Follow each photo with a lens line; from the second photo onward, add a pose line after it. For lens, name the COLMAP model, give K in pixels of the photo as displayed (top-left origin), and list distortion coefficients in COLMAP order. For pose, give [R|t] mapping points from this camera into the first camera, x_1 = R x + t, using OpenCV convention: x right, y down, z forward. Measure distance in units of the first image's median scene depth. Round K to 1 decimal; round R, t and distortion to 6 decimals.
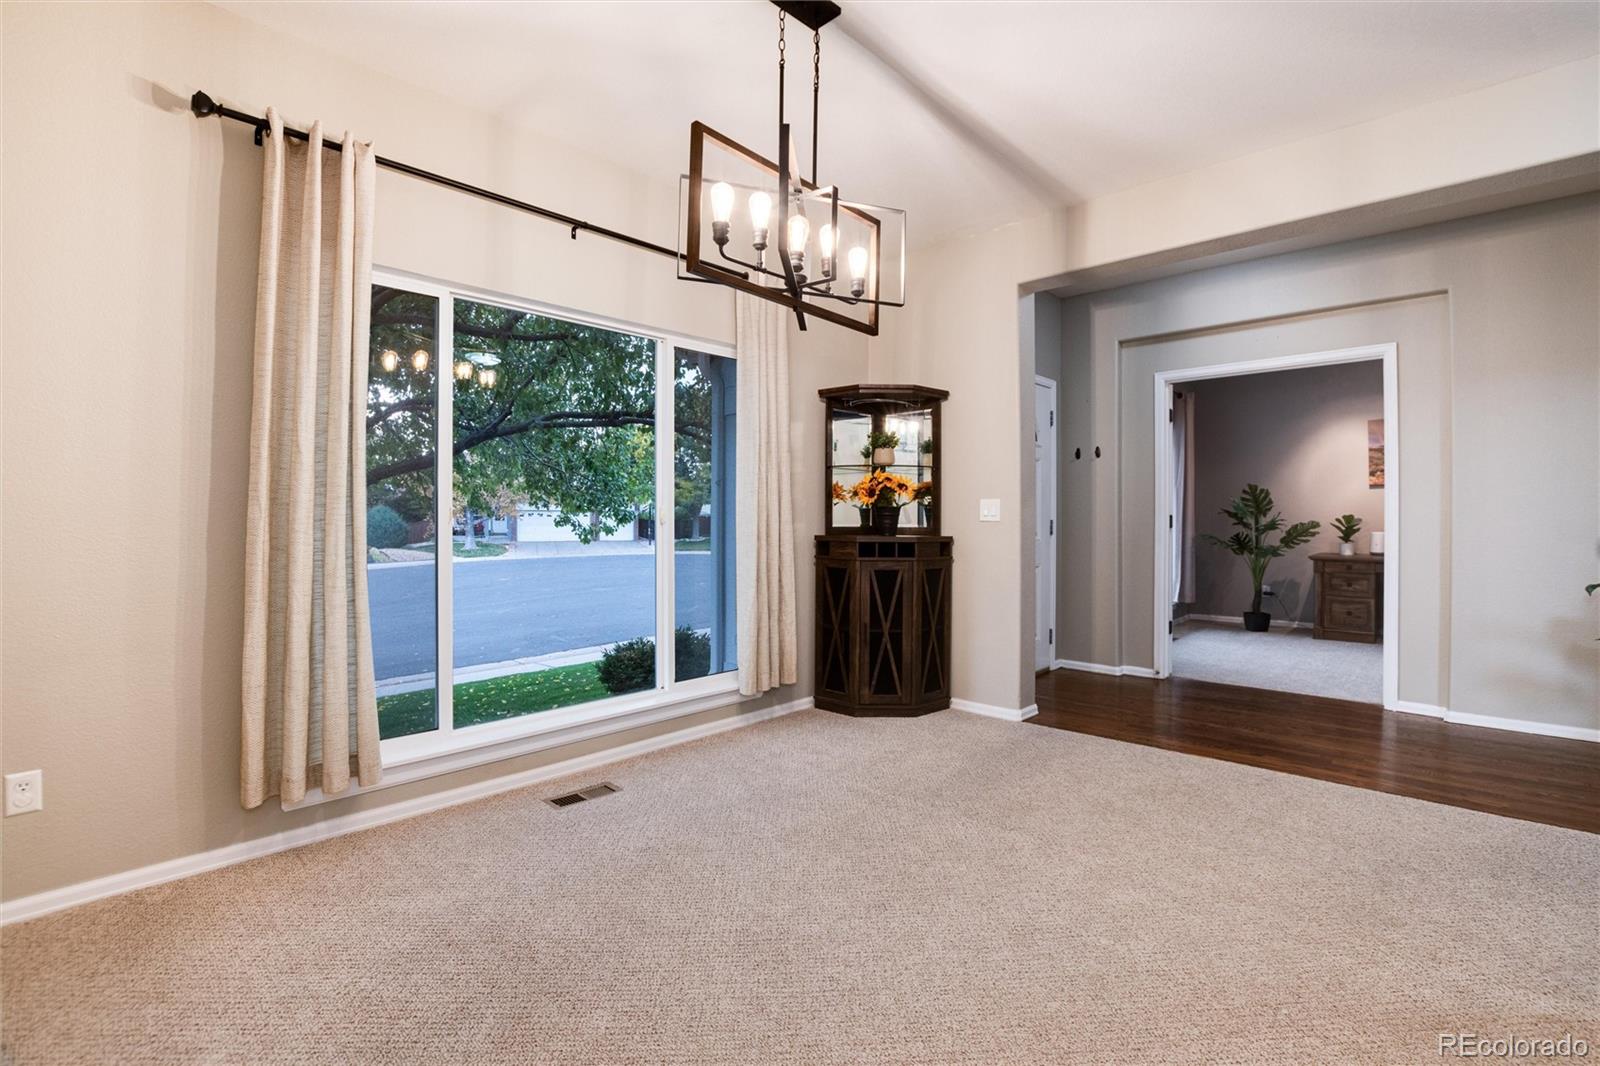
lens RADIAL K [[725.0, 0, 828.9], [0, 725.0, 518.3], [0, 0, 1]] dist [-0.032039, 0.004211]
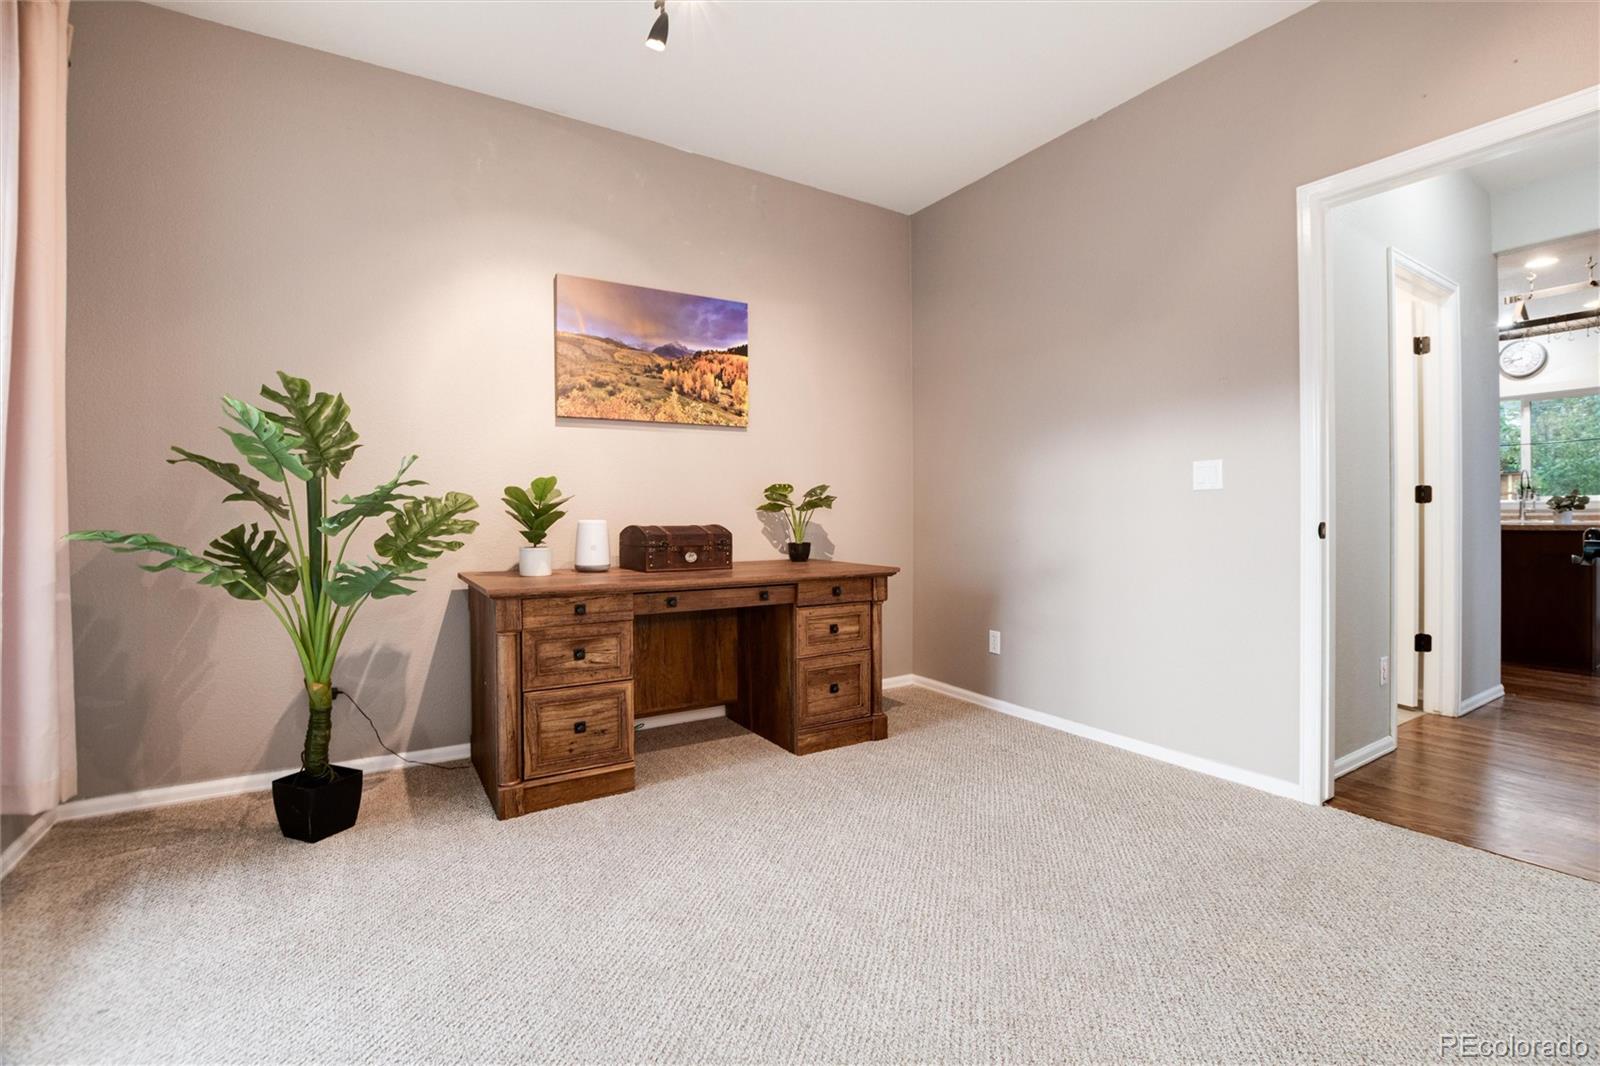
lens RADIAL K [[725.0, 0, 801.1], [0, 725.0, 525.8], [0, 0, 1]] dist [-0.032039, 0.004211]
pose [[0.267094, -0.013826, 0.963571, 0.557179], [0.002382, 0.999903, 0.013687, 0.026165], [-0.963668, -0.001360, 0.267101, 1.132887]]
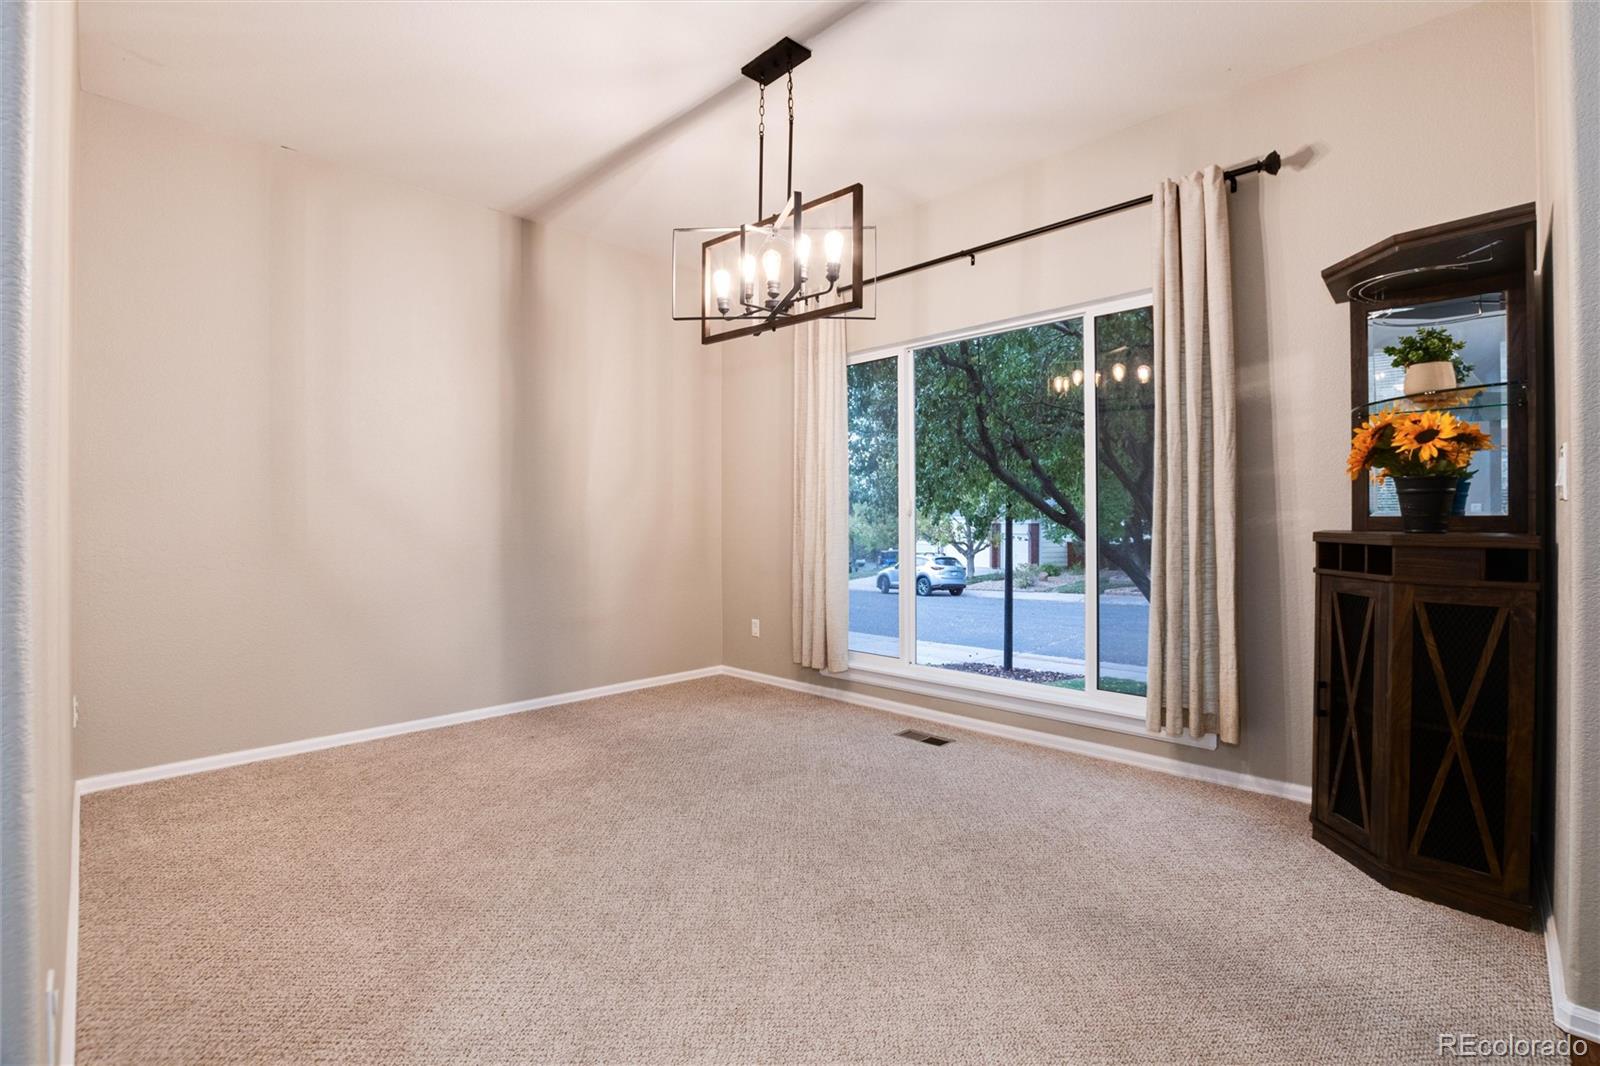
lens RADIAL K [[725.0, 0, 810.8], [0, 725.0, 524.0], [0, 0, 1]] dist [-0.032039, 0.004211]
pose [[-0.032243, 0.004449, -0.999470, 0.601074], [0.006038, 0.999973, 0.004257, 0.012780], [0.999462, -0.005898, -0.032269, 0.581839]]
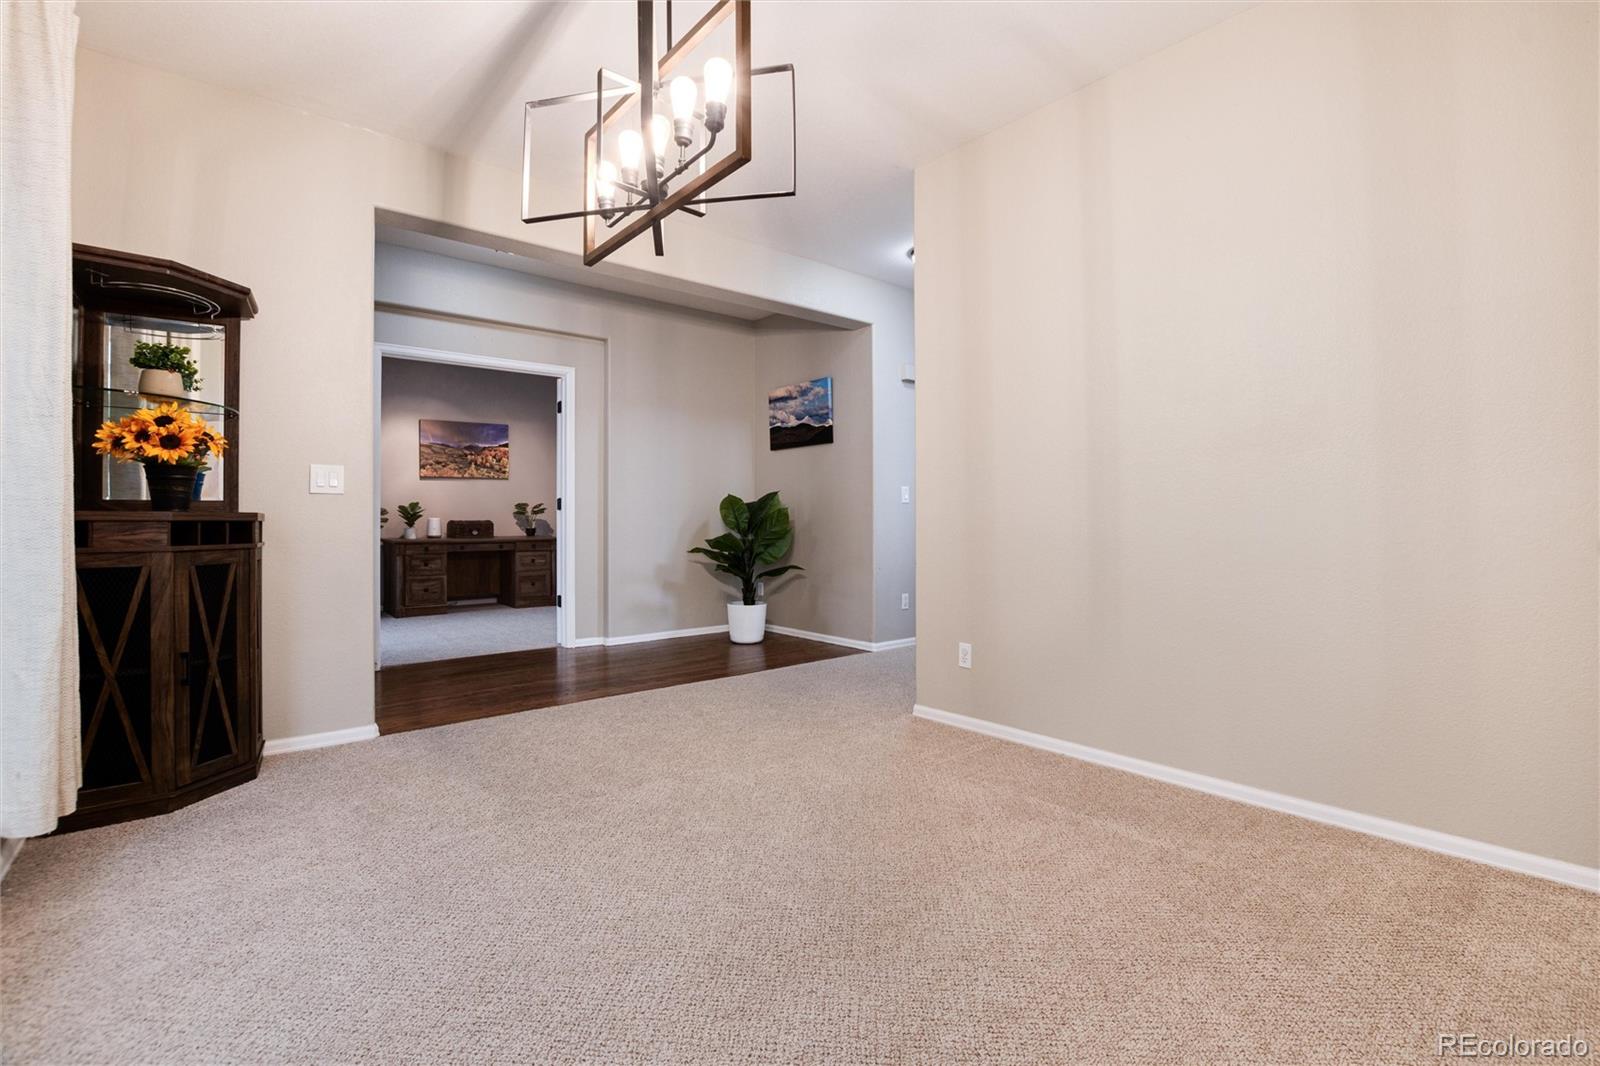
lens RADIAL K [[725.0, 0, 805.0], [0, 725.0, 523.5], [0, 0, 1]] dist [-0.032039, 0.004211]
pose [[0.131642, -0.008096, 0.991264, -0.451451], [-0.000094, 0.999967, 0.008180, 0.028416], [-0.991297, -0.001170, 0.131637, 0.381640]]
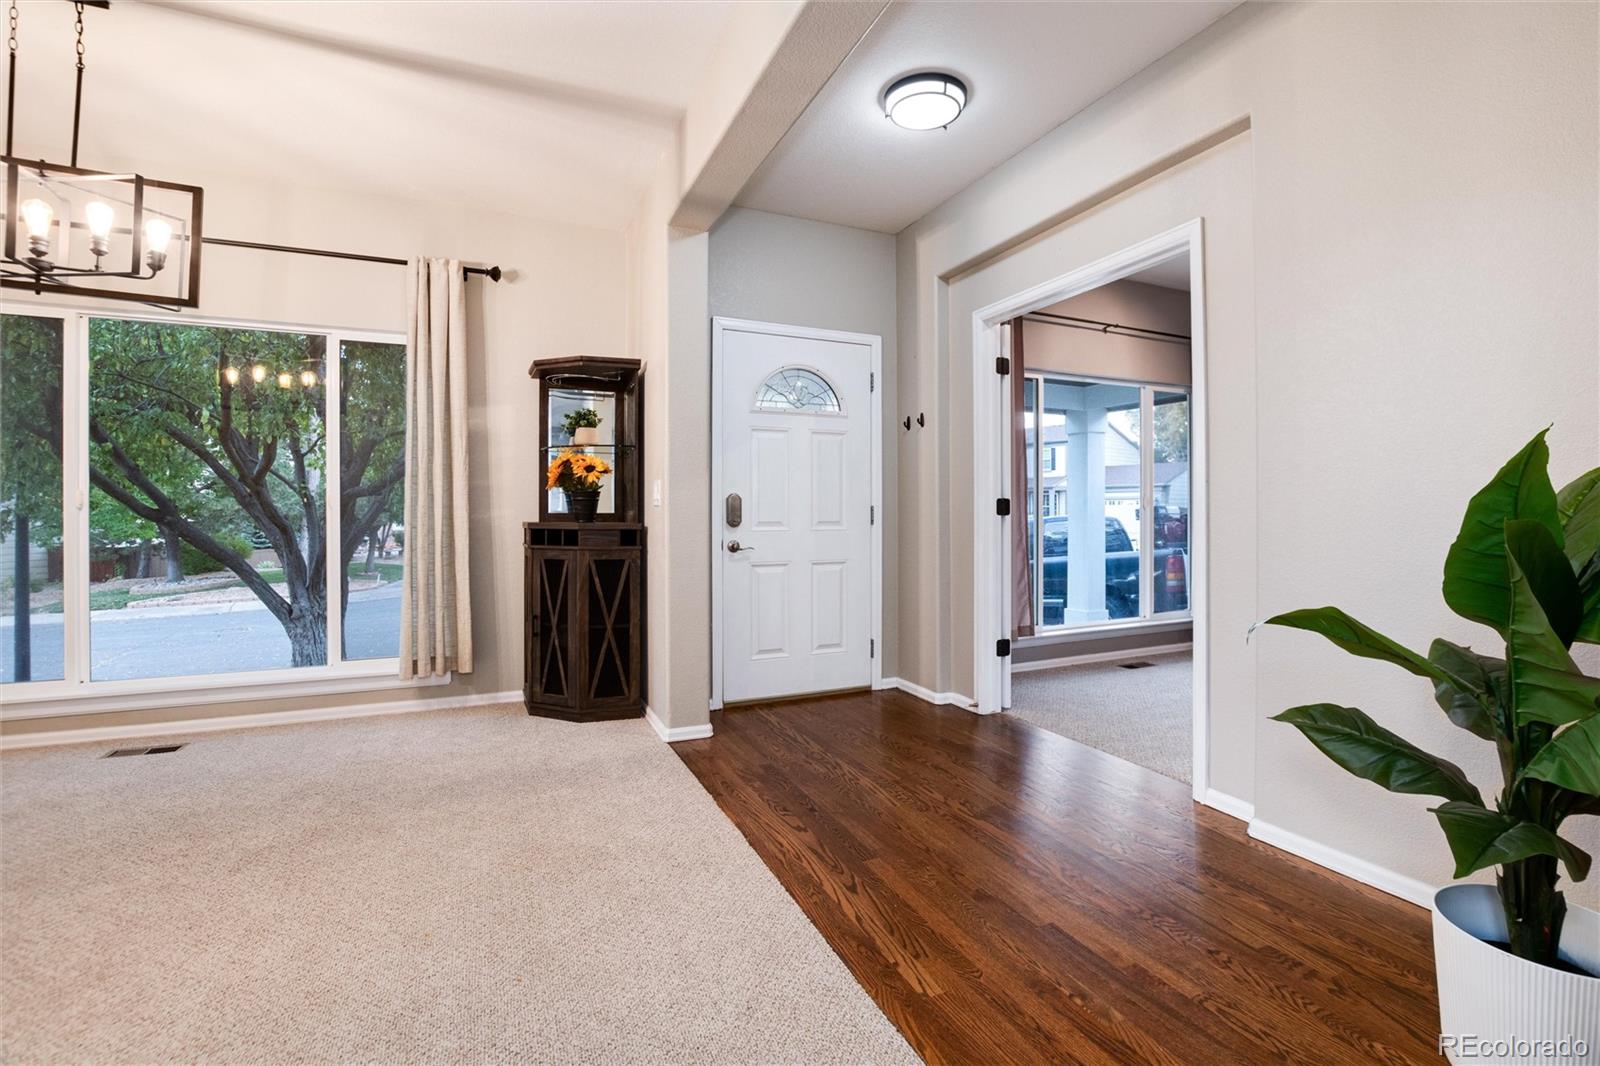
lens RADIAL K [[725.0, 0, 828.3], [0, 725.0, 513.7], [0, 0, 1]] dist [-0.032039, 0.004211]
pose [[0.920856, -0.001863, -0.389898, 0.723088], [0.002098, 0.999998, 0.000175, 0.013508], [0.389897, -0.000979, 0.920858, 0.278963]]
